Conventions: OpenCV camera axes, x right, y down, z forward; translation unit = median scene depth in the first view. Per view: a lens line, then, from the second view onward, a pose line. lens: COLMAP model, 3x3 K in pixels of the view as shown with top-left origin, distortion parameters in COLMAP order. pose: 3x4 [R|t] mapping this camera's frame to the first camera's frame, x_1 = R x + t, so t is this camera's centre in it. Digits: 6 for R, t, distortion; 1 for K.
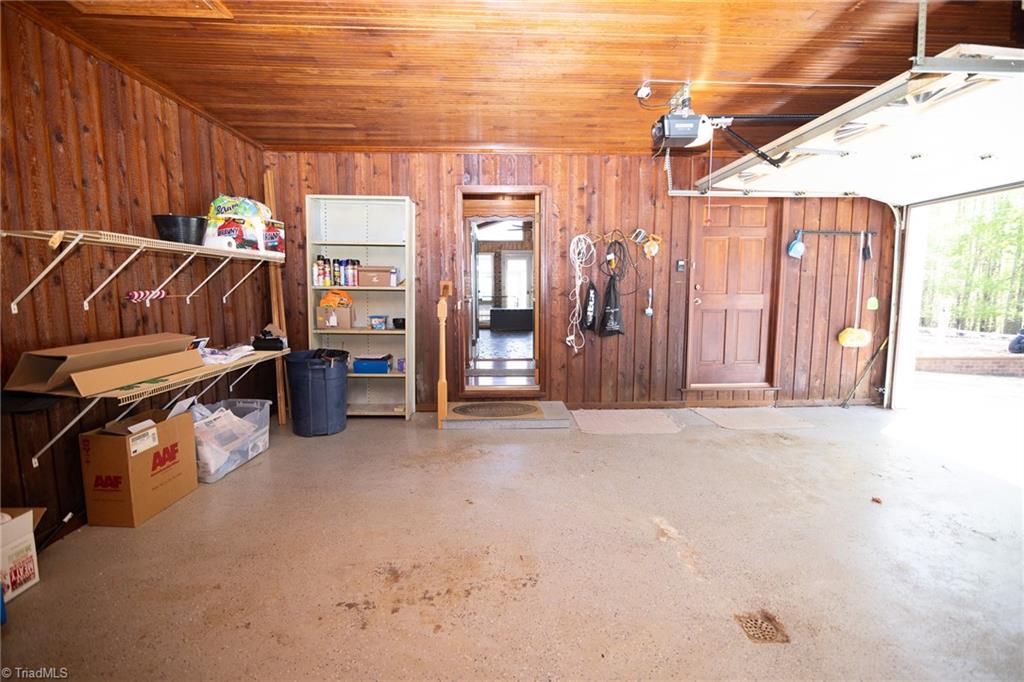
lens RADIAL K [[462.8, 0, 513.9], [0, 462.8, 339.9], [0, 0, 1]] dist [-0.016145, 0.000143]
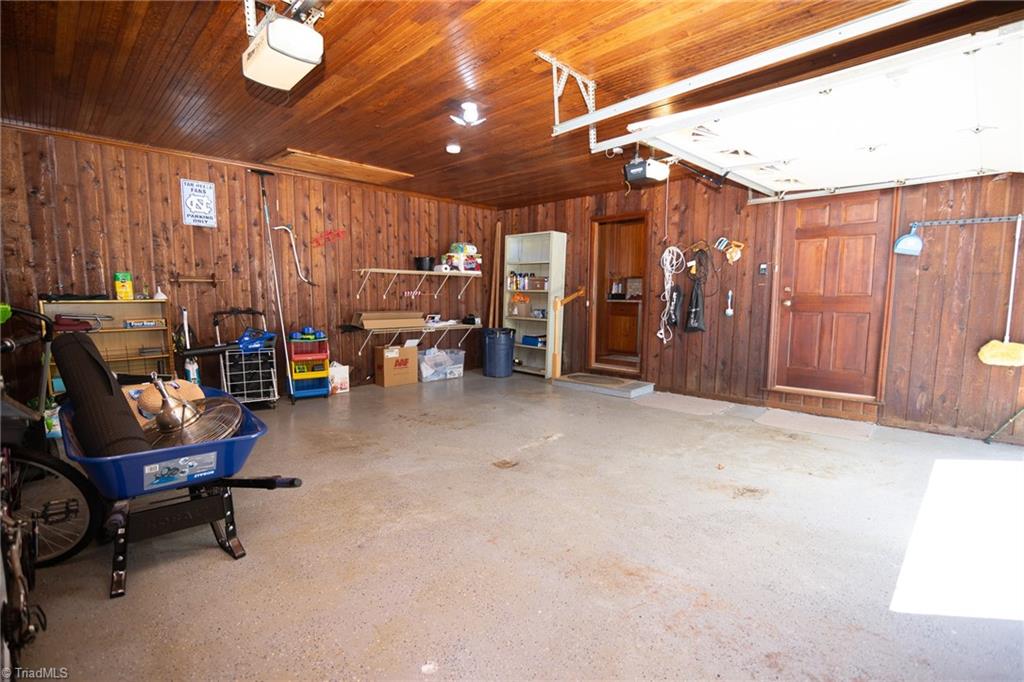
lens RADIAL K [[462.8, 0, 508.3], [0, 462.8, 344.3], [0, 0, 1]] dist [-0.016145, 0.000143]
pose [[0.689548, 0.078770, -0.719944, 0.918497], [-0.084564, 0.996025, 0.027983, 0.036246], [0.719286, 0.041586, 0.693468, -0.167349]]
